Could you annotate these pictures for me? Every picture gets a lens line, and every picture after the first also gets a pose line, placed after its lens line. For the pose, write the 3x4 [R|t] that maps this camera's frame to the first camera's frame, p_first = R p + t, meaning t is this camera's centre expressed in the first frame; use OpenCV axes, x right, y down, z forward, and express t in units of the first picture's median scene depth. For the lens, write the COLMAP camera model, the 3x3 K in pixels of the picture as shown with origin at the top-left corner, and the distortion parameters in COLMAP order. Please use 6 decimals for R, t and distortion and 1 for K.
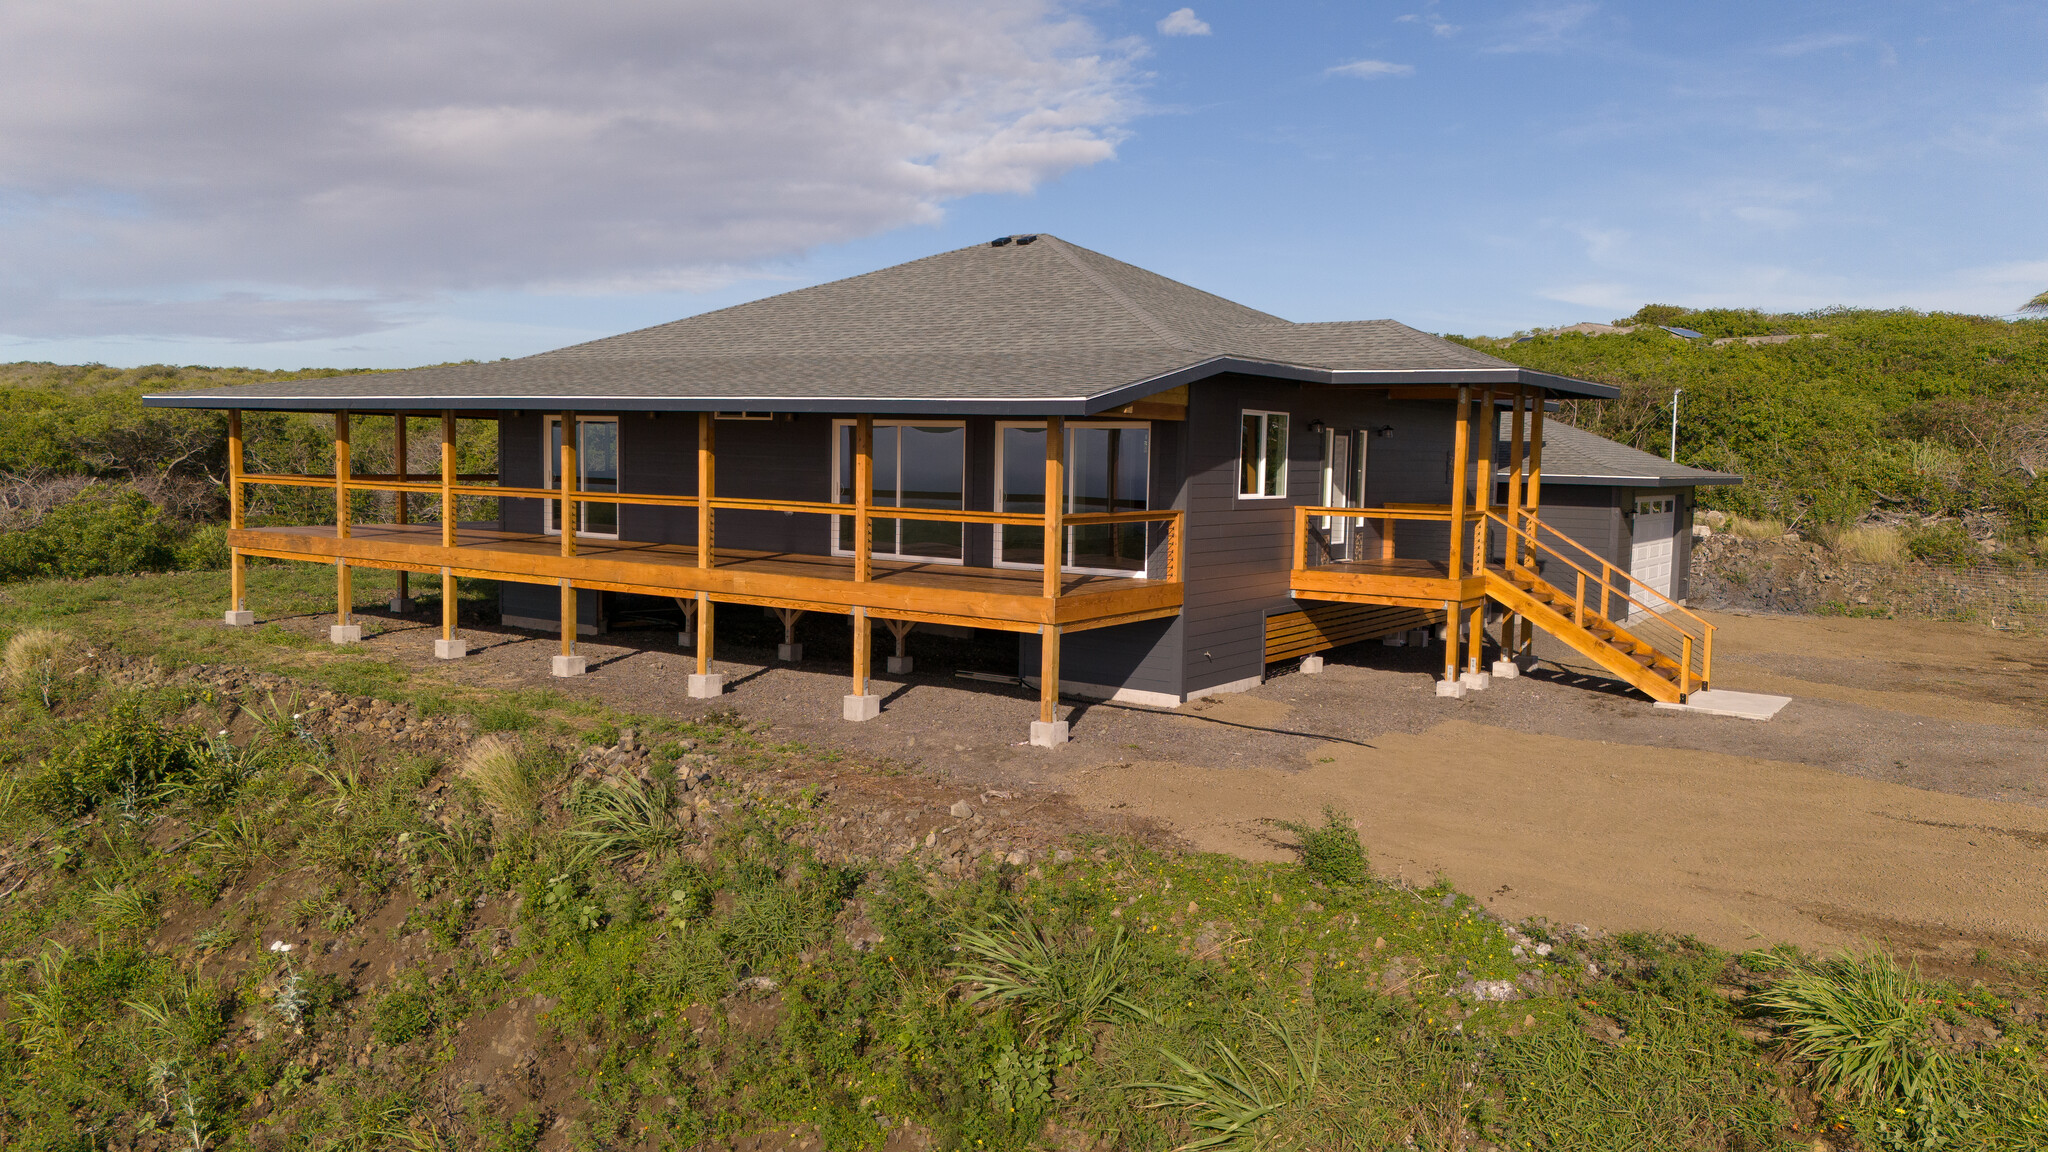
lens RADIAL K [[1538.9, 0, 1024.0], [0, 1538.9, 576.0], [0, 0, 1]] dist [0.004509, 0.000738]
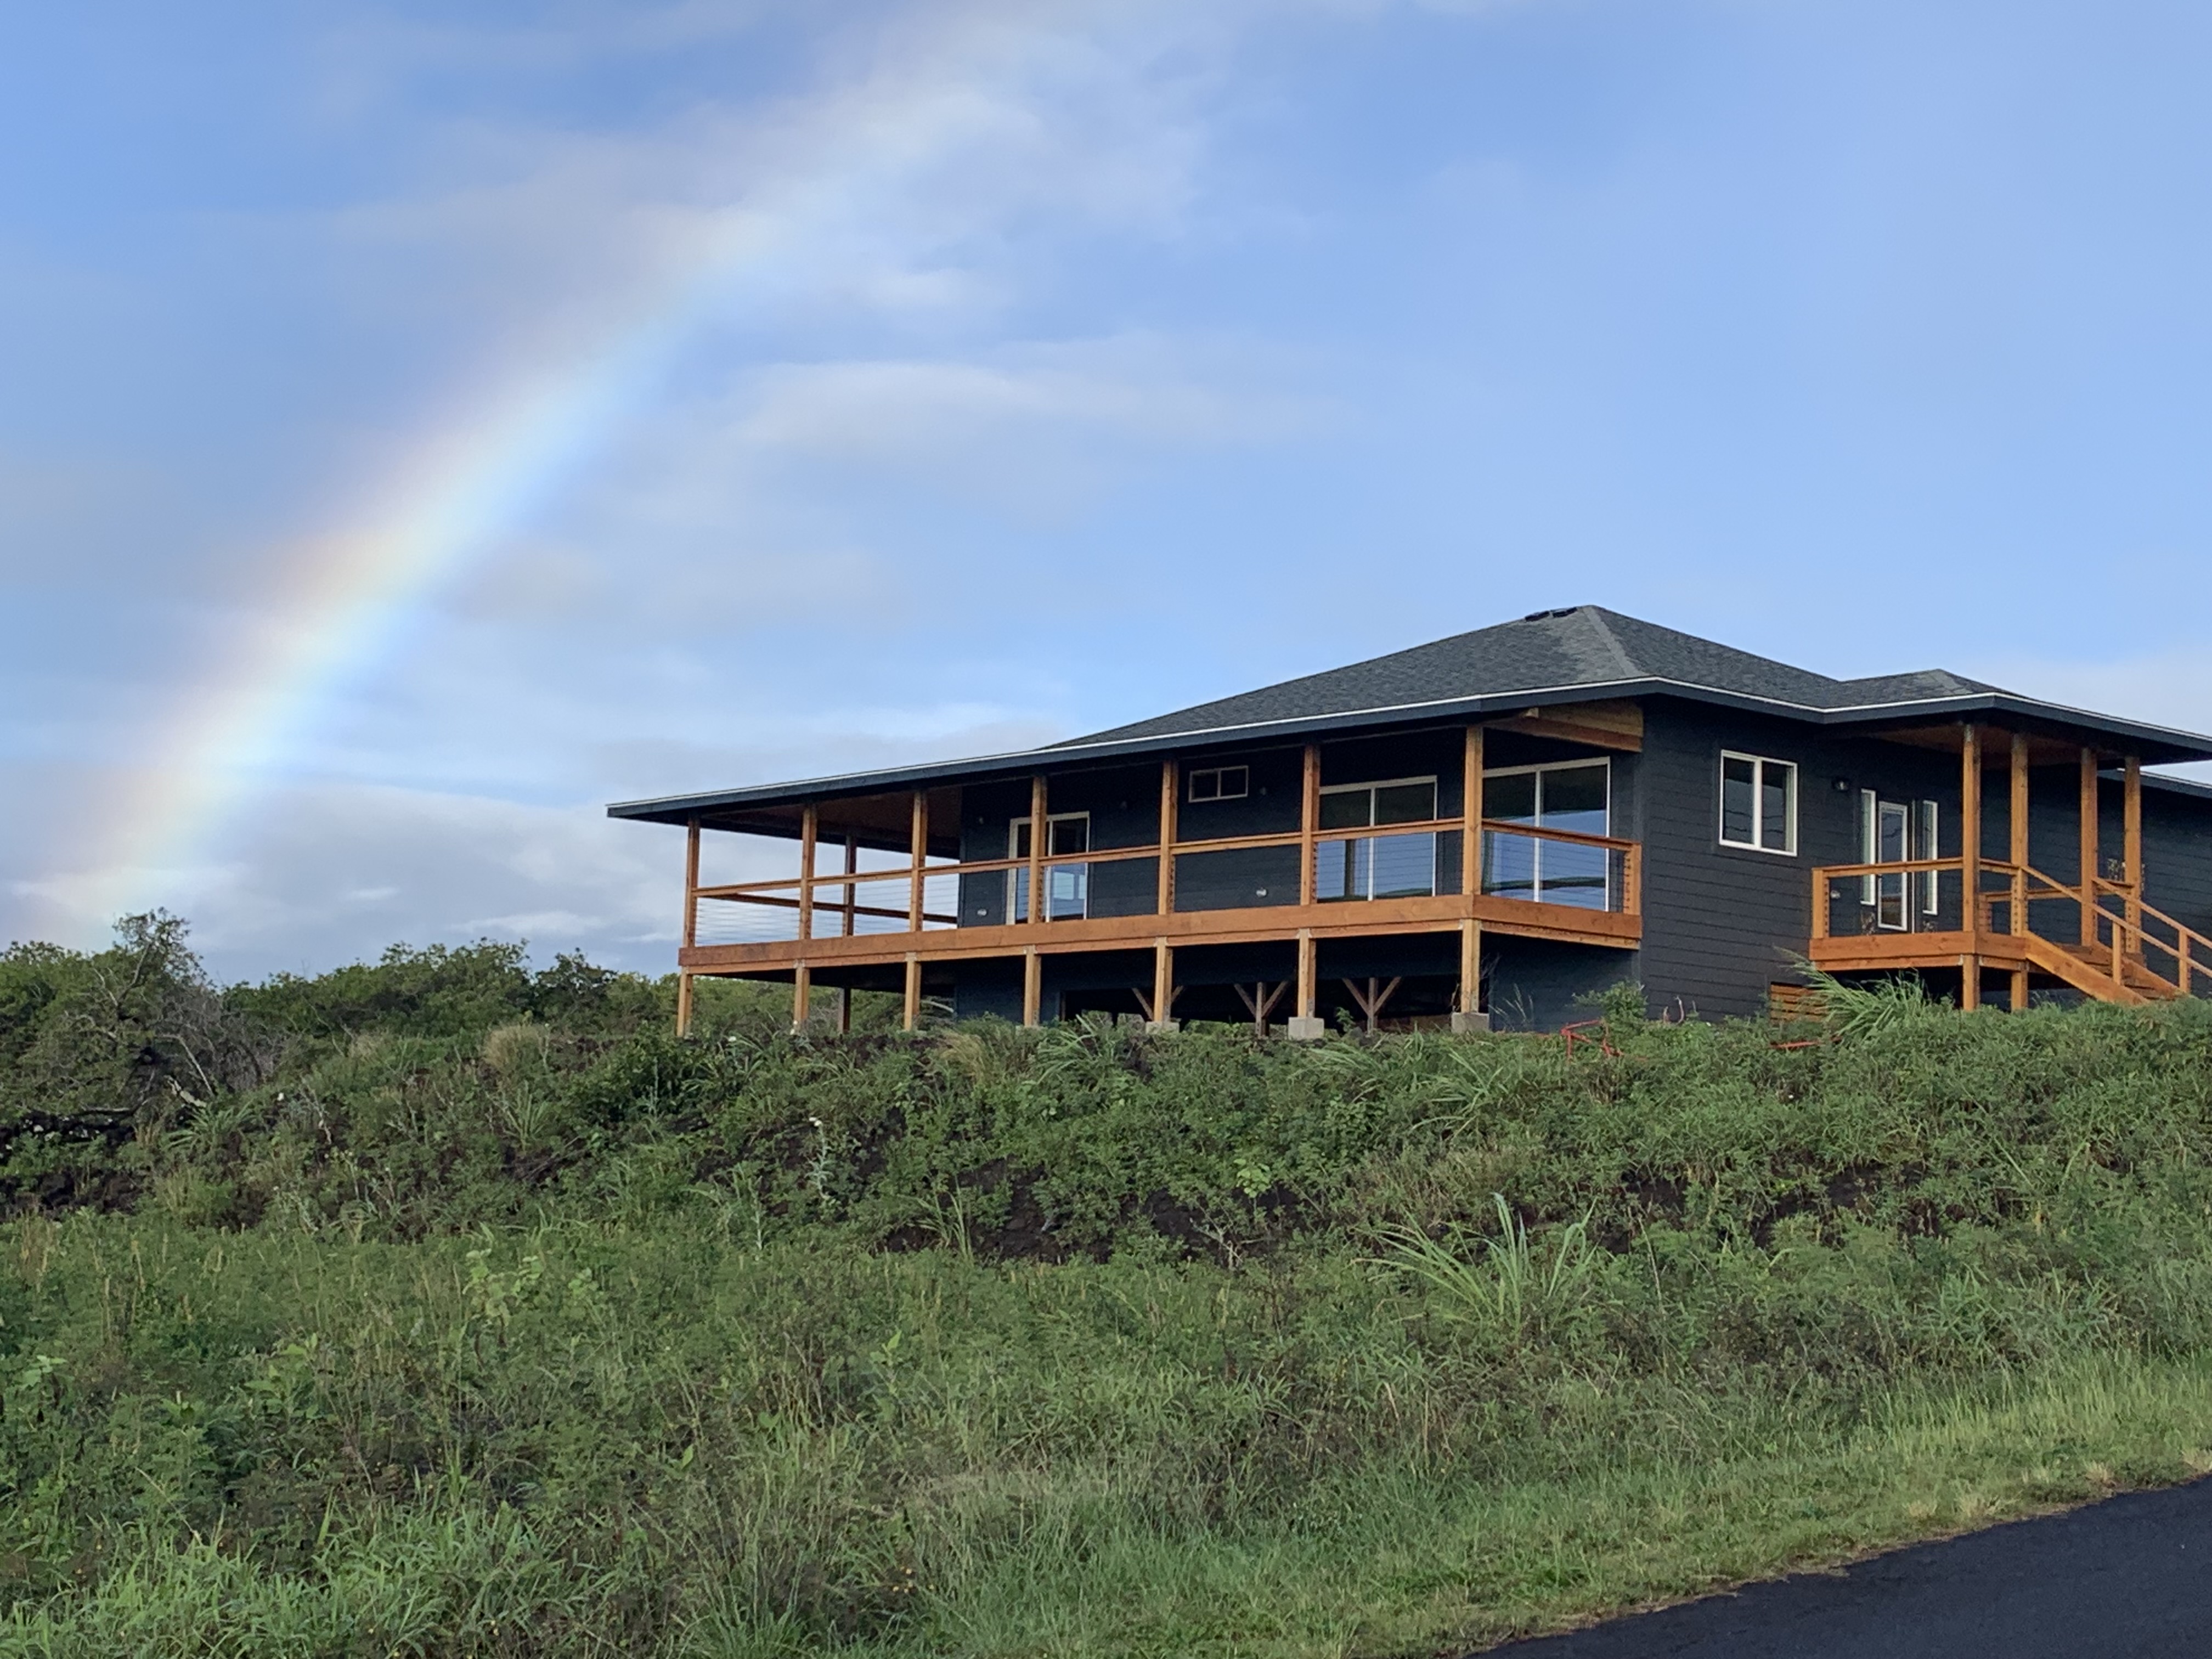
lens RADIAL K [[3395.1, 0, 1106.0], [0, 3395.1, 829.5], [0, 0, 1]] dist [-0.154391, -0.037020]
pose [[0.964889, -0.030946, -0.260830, 0.322538], [-0.021744, 0.980216, -0.196732, 0.363075], [0.261758, 0.195496, 0.945127, -1.073906]]
